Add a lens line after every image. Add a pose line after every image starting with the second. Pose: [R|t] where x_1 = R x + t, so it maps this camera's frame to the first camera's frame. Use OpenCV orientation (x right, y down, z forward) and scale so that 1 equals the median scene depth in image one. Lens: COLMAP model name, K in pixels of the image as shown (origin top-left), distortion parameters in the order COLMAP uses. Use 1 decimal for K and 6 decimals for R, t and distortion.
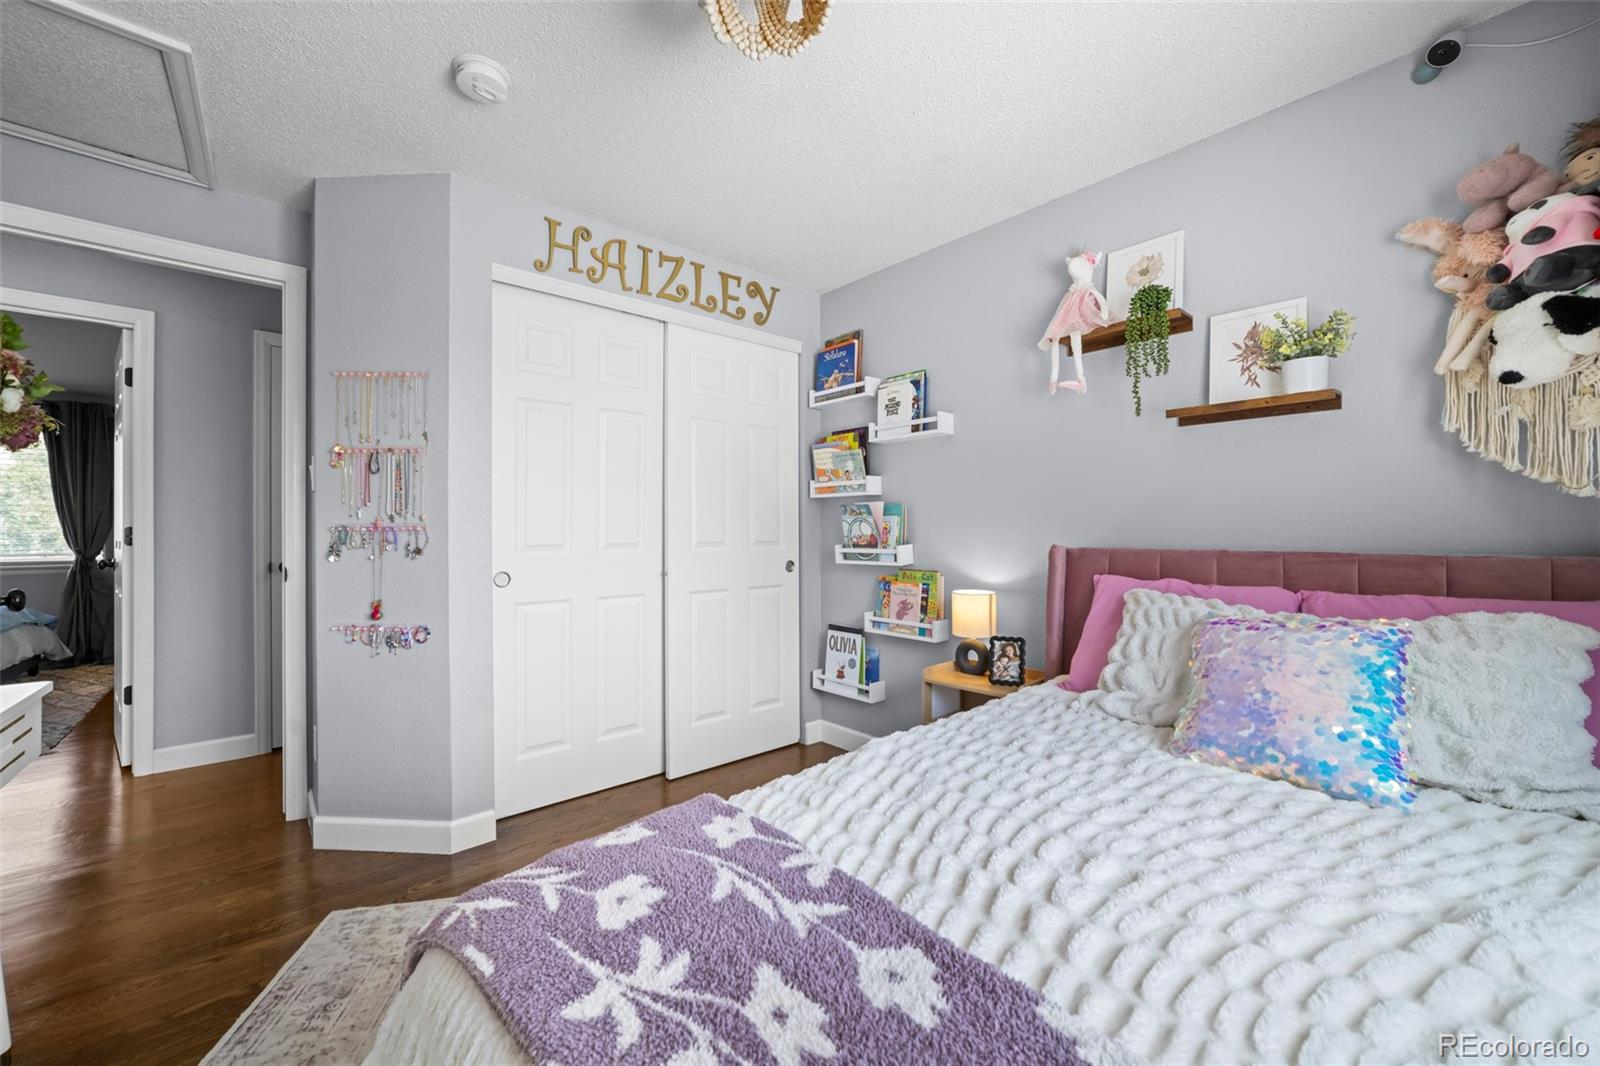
lens RADIAL K [[628.9, 0, 801.5], [0, 628.9, 530.4], [0, 0, 1]] dist [-0.016719, 0.006645]
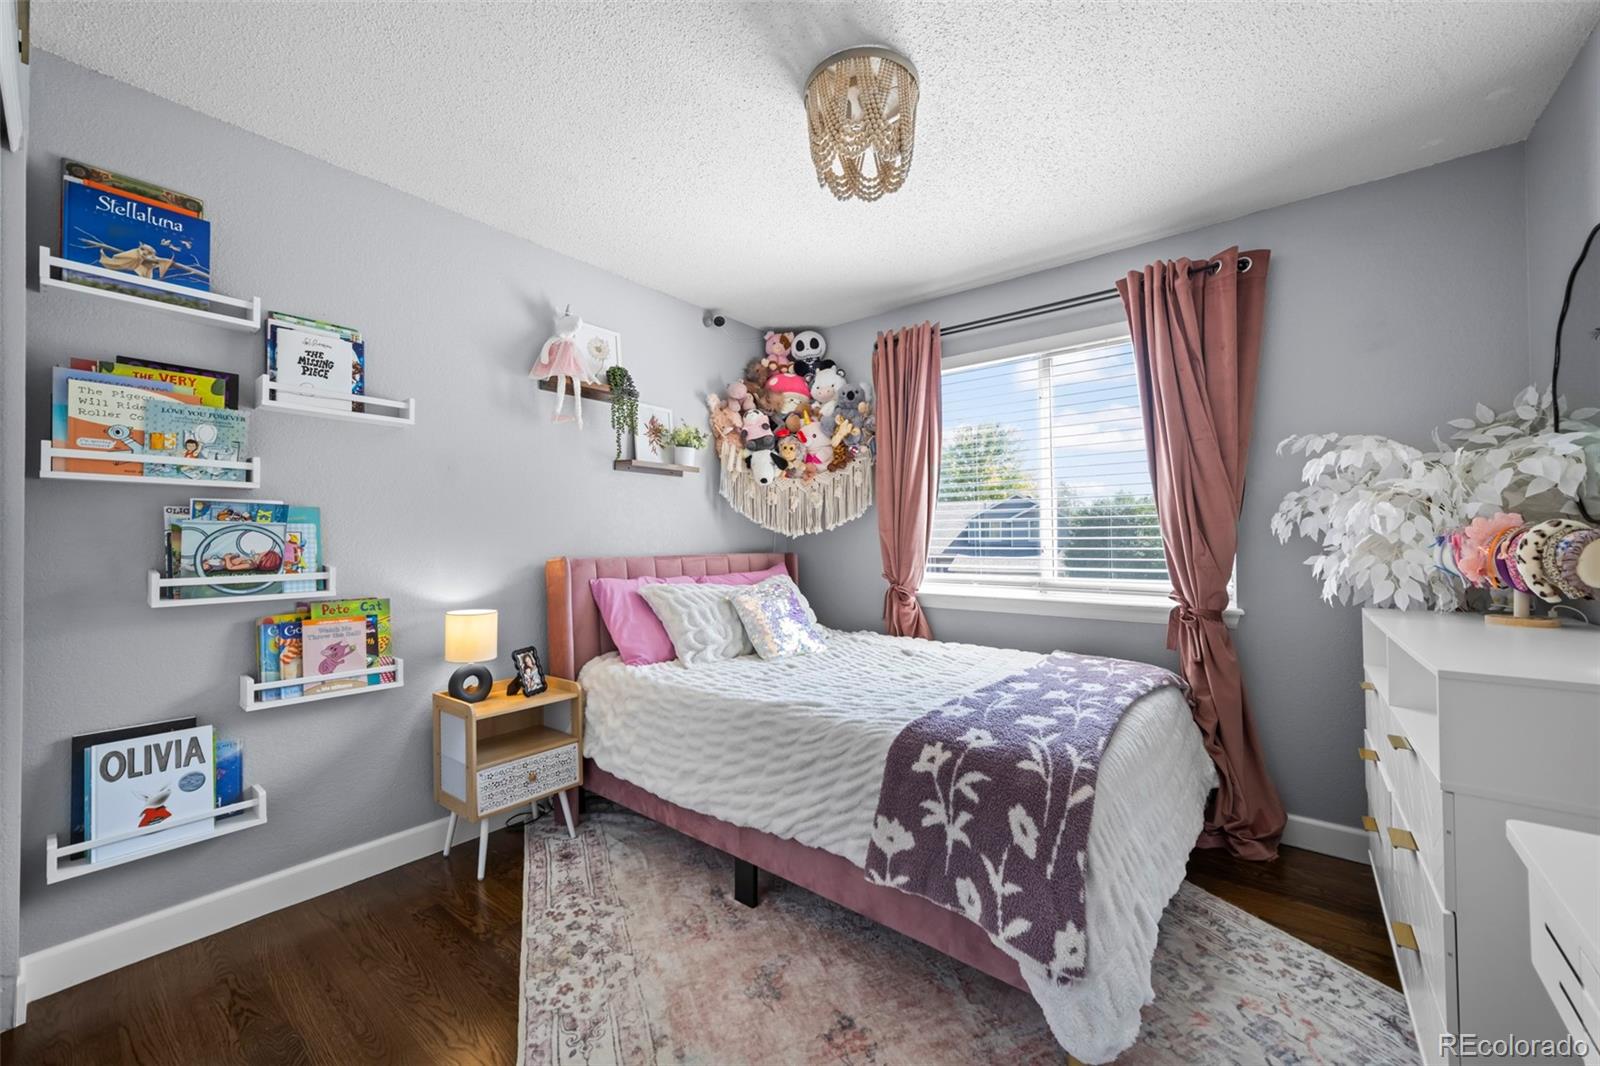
lens RADIAL K [[628.9, 0, 800.6], [0, 628.9, 534.3], [0, 0, 1]] dist [-0.016719, 0.006645]
pose [[-0.184986, 0.011864, 0.982670, -0.620640], [0.005670, 0.999923, -0.011005, -0.001602], [-0.982725, 0.003536, -0.185039, 0.611466]]
